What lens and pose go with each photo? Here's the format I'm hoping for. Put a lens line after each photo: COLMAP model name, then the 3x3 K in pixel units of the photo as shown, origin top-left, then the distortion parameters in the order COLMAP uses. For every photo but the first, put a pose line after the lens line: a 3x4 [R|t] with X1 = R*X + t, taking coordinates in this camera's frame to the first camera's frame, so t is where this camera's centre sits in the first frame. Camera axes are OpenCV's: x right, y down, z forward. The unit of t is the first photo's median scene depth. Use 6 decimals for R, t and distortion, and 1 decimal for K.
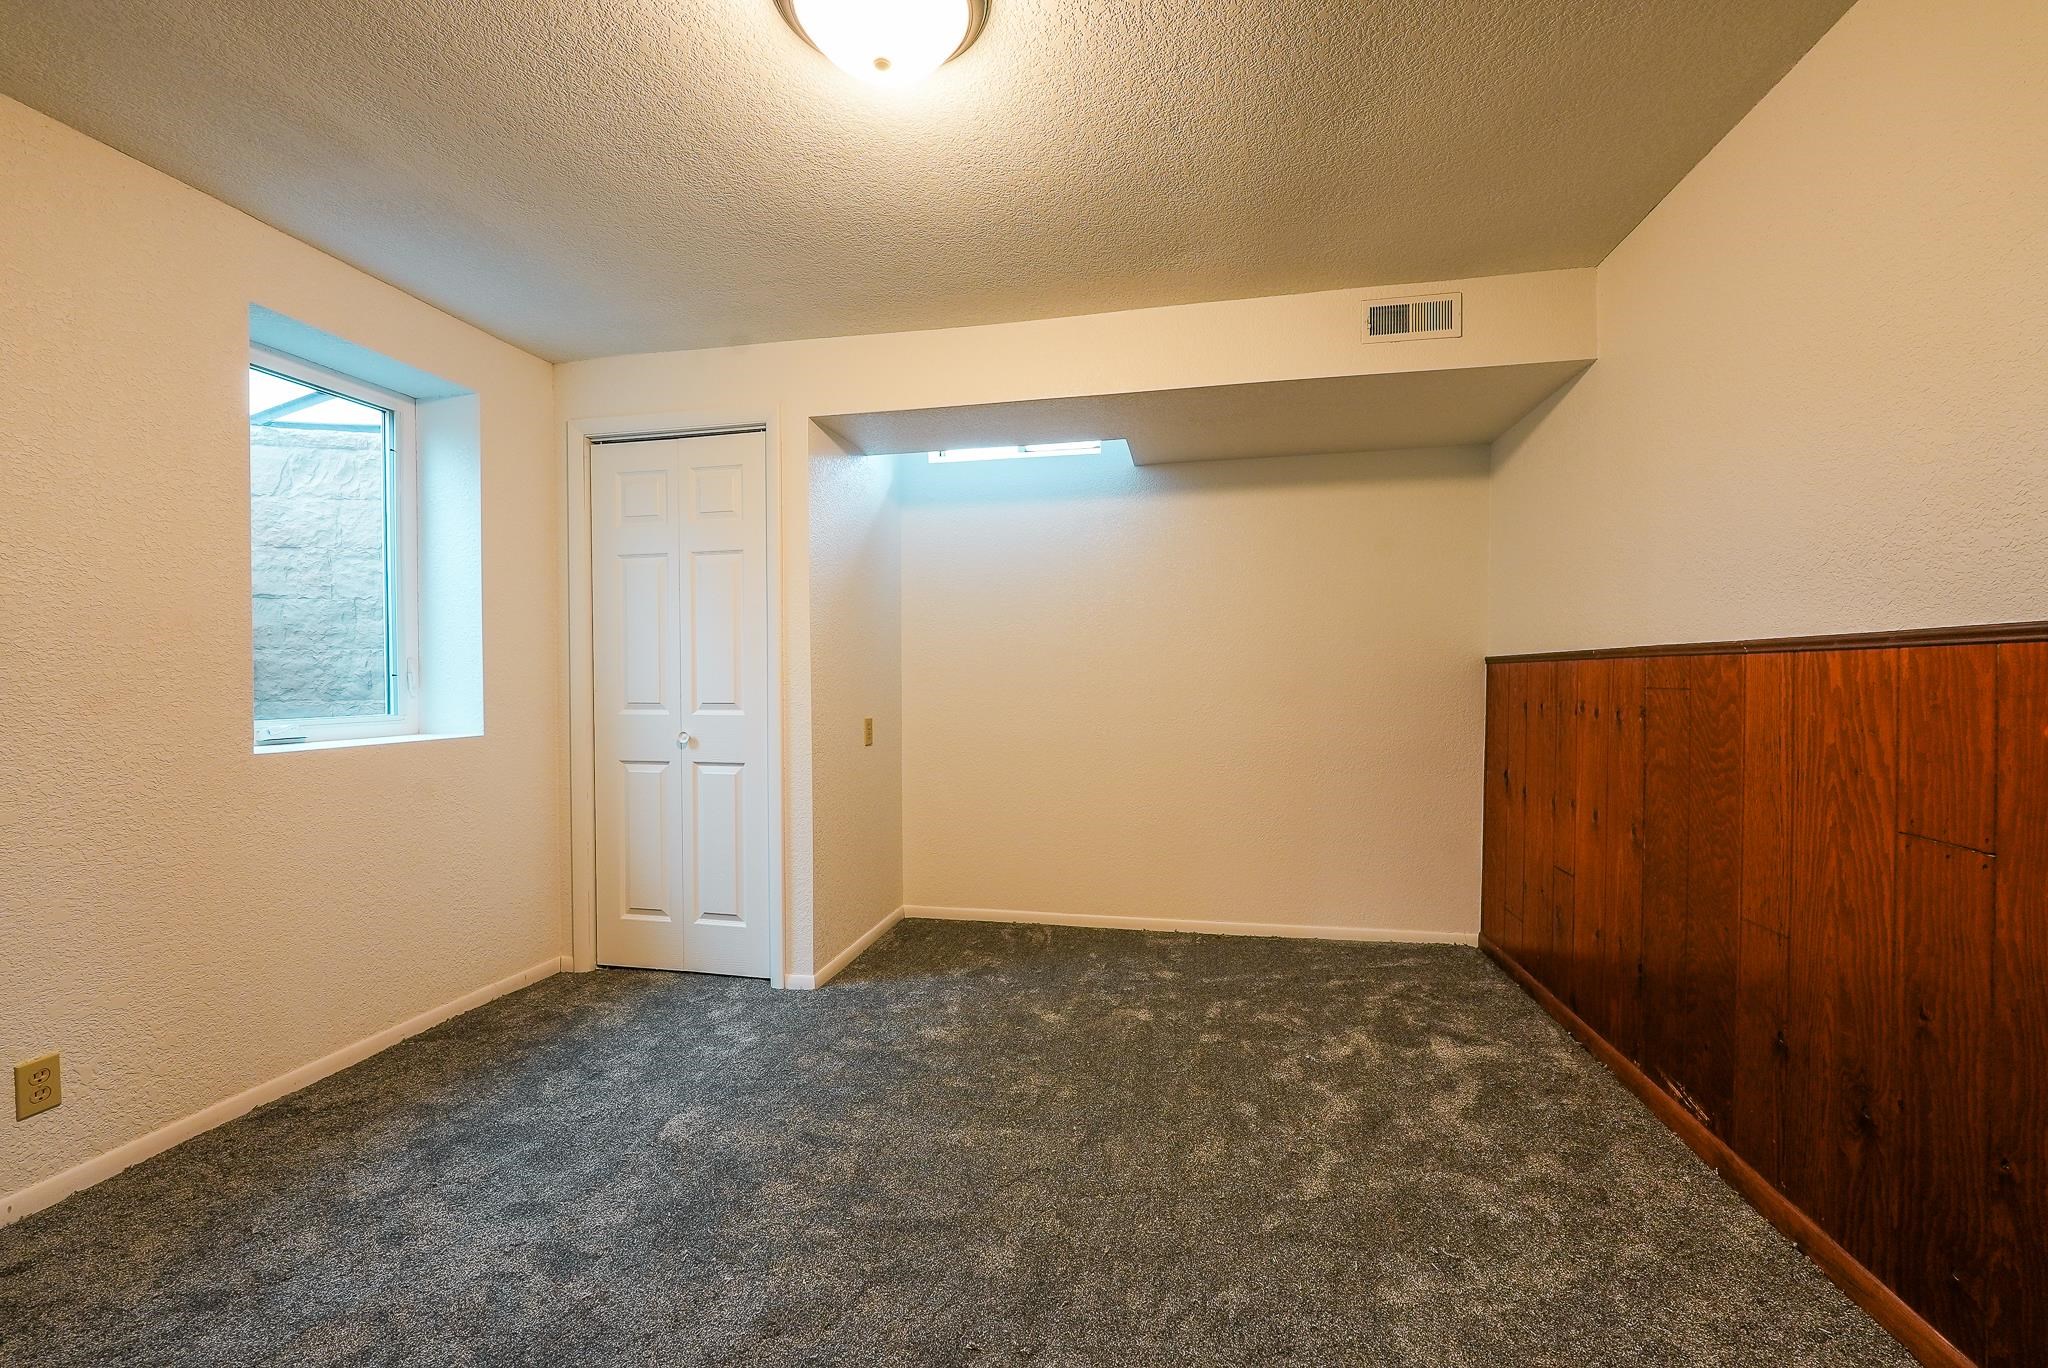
lens RADIAL K [[833.4, 0, 1023.2], [0, 833.4, 684.5], [0, 0, 1]] dist [-0.005344, -0.002420]
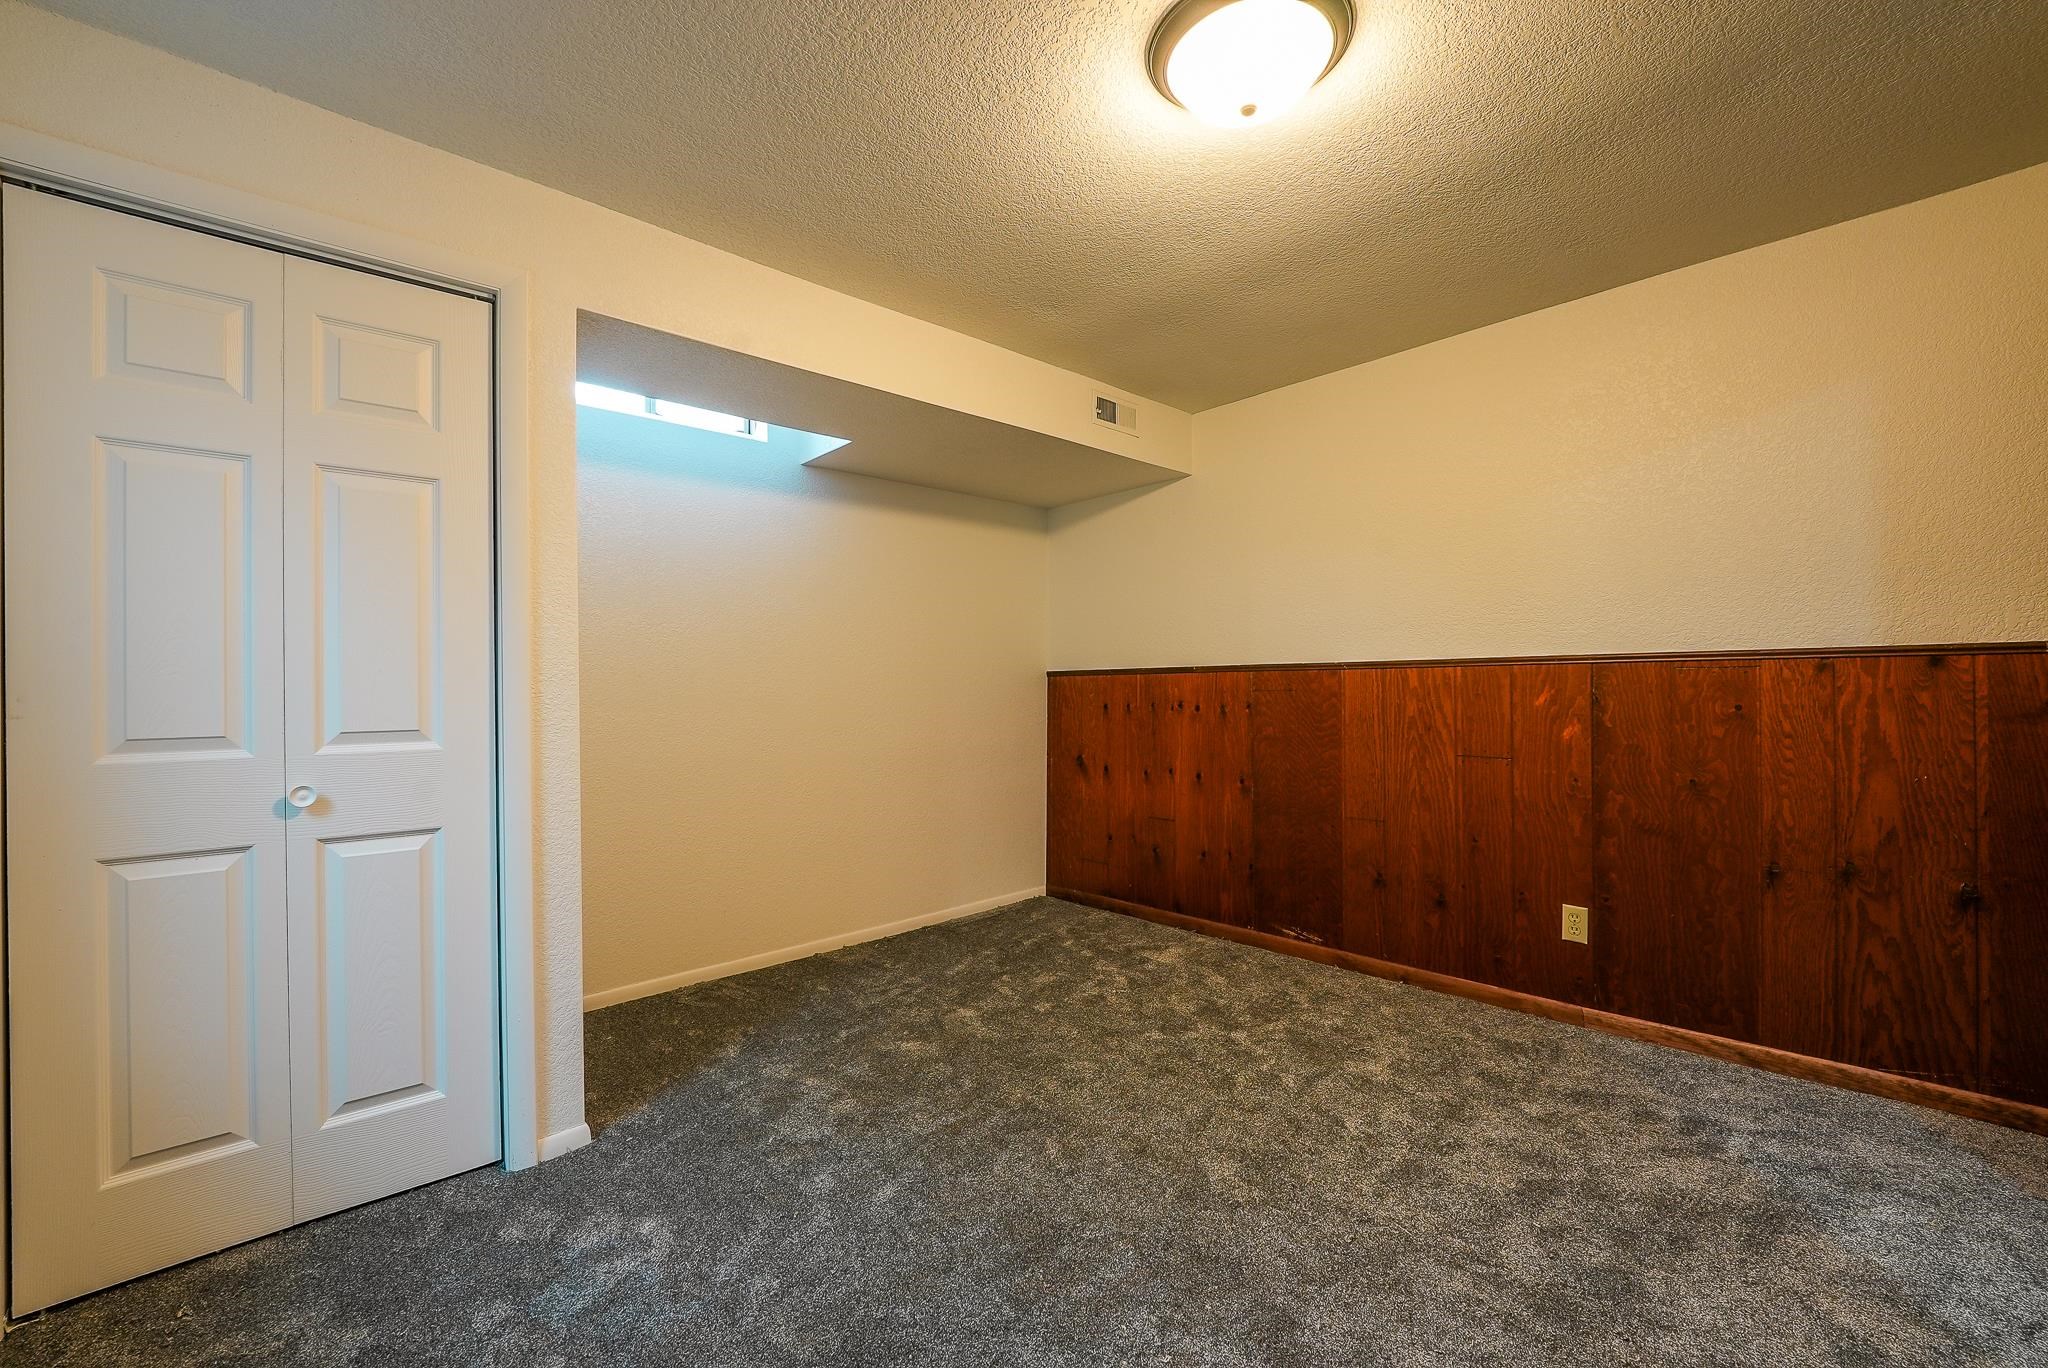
lens RADIAL K [[833.4, 0, 1023.5], [0, 833.4, 682.9], [0, 0, 1]] dist [-0.005344, -0.002420]
pose [[0.586969, 0.002109, 0.809607, -0.734688], [0.015948, 0.999772, -0.014167, 0.004730], [-0.809452, 0.021227, 0.586802, 0.373121]]
